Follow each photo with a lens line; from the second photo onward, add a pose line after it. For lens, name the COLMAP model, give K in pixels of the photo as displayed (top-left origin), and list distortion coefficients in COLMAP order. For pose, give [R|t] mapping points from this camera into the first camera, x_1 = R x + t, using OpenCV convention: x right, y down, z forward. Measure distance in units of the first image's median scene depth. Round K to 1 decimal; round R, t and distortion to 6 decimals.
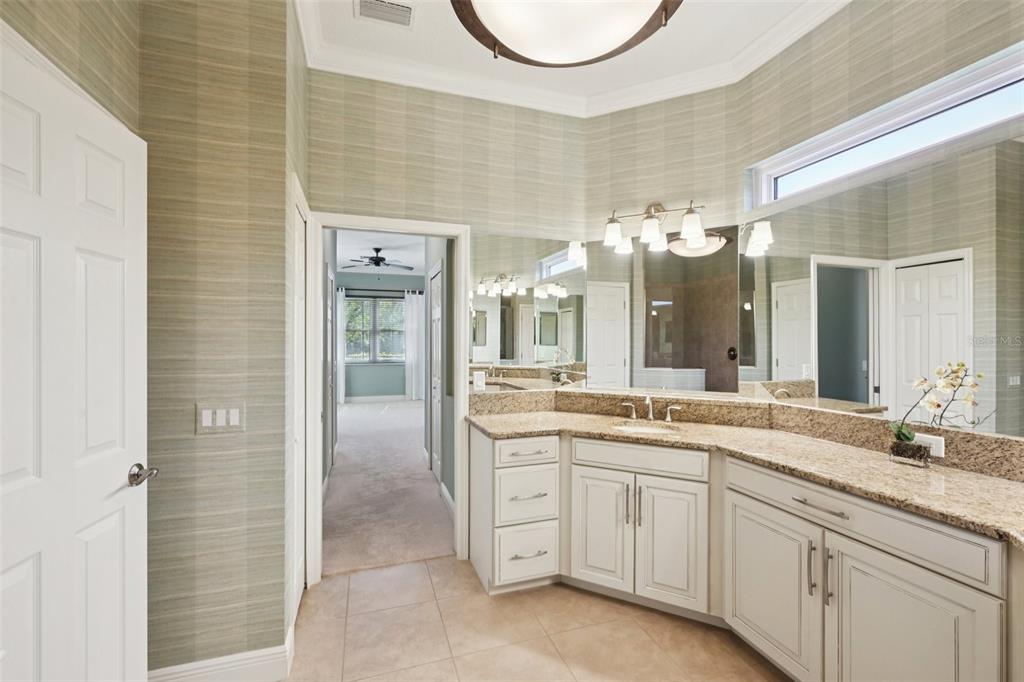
lens RADIAL K [[435.1, 0, 512.6], [0, 435.1, 343.5], [0, 0, 1]] dist [0.000039, 0.000035]
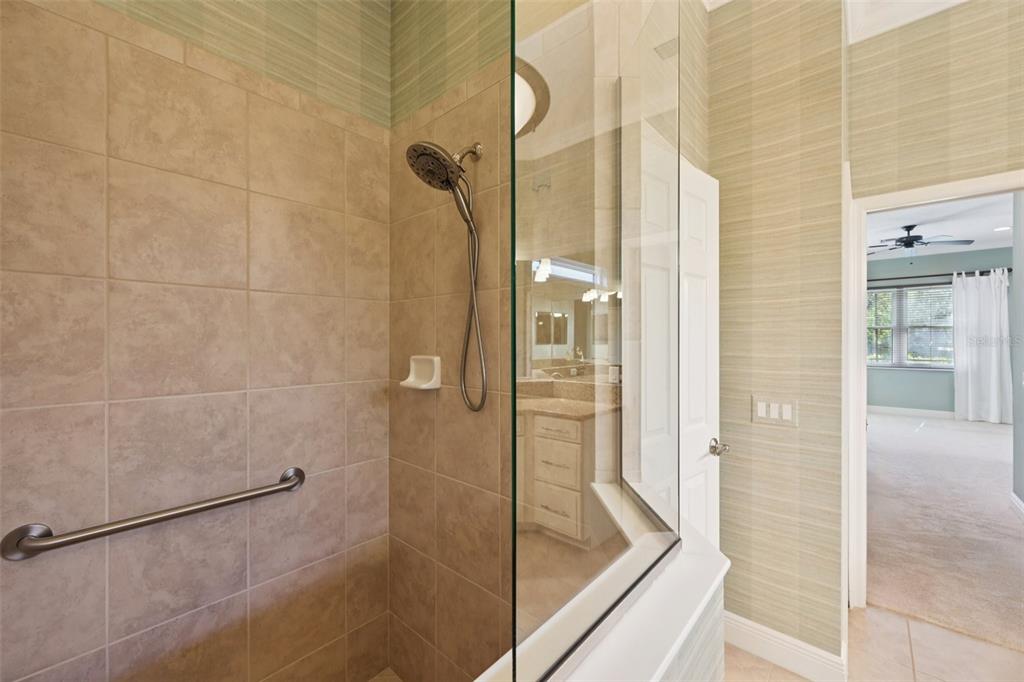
lens RADIAL K [[408.4, 0, 515.5], [0, 408.4, 342.6], [0, 0, 1]] dist [-0.000550, 0.000214]
pose [[0.499476, 0.002176, -0.866325, -0.100302], [-0.003119, 0.999995, 0.000714, 0.000490], [0.866322, 0.002345, 0.499480, -0.069208]]
